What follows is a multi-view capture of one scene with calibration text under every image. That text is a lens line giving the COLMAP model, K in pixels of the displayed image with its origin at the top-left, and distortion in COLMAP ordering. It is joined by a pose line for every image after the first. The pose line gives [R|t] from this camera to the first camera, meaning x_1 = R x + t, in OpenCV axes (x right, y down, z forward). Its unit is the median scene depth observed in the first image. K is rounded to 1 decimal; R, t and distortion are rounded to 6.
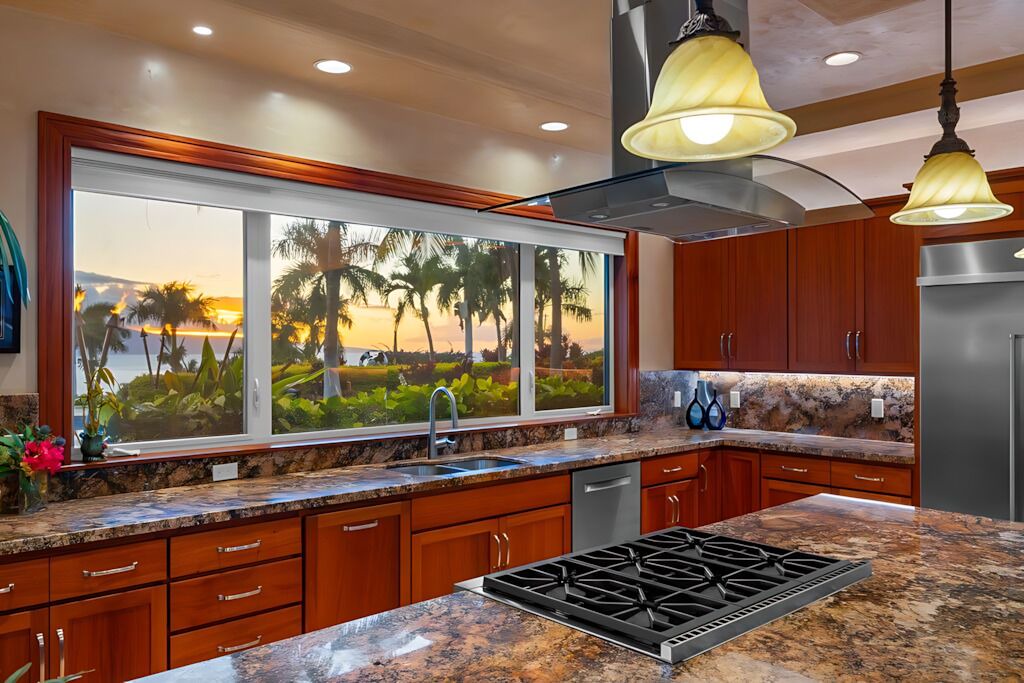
lens RADIAL K [[781.8, 0, 511.6], [0, 781.8, 343.3], [0, 0, 1]] dist [-0.012312, -0.006642]
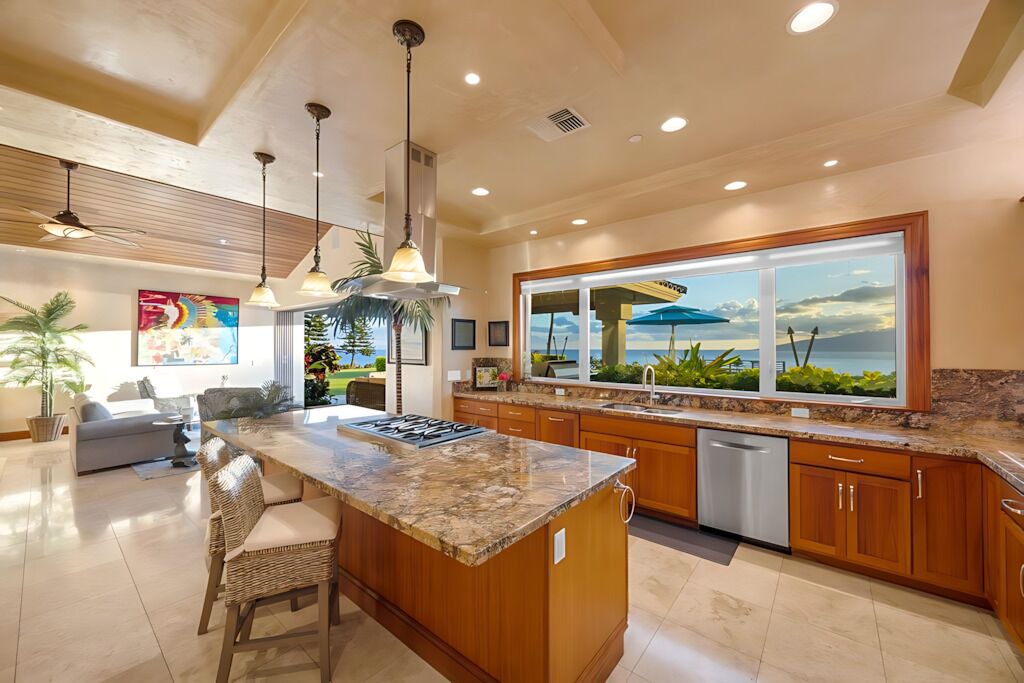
lens RADIAL K [[389.9, 0, 511.3], [0, 389.9, 341.5], [0, 0, 1]] dist [-0.000548, -0.000011]
pose [[0.151536, -0.006159, -0.988432, 0.896587], [0.007344, 0.999960, -0.005105, 0.000353], [0.988424, -0.006486, 0.151576, 0.631637]]
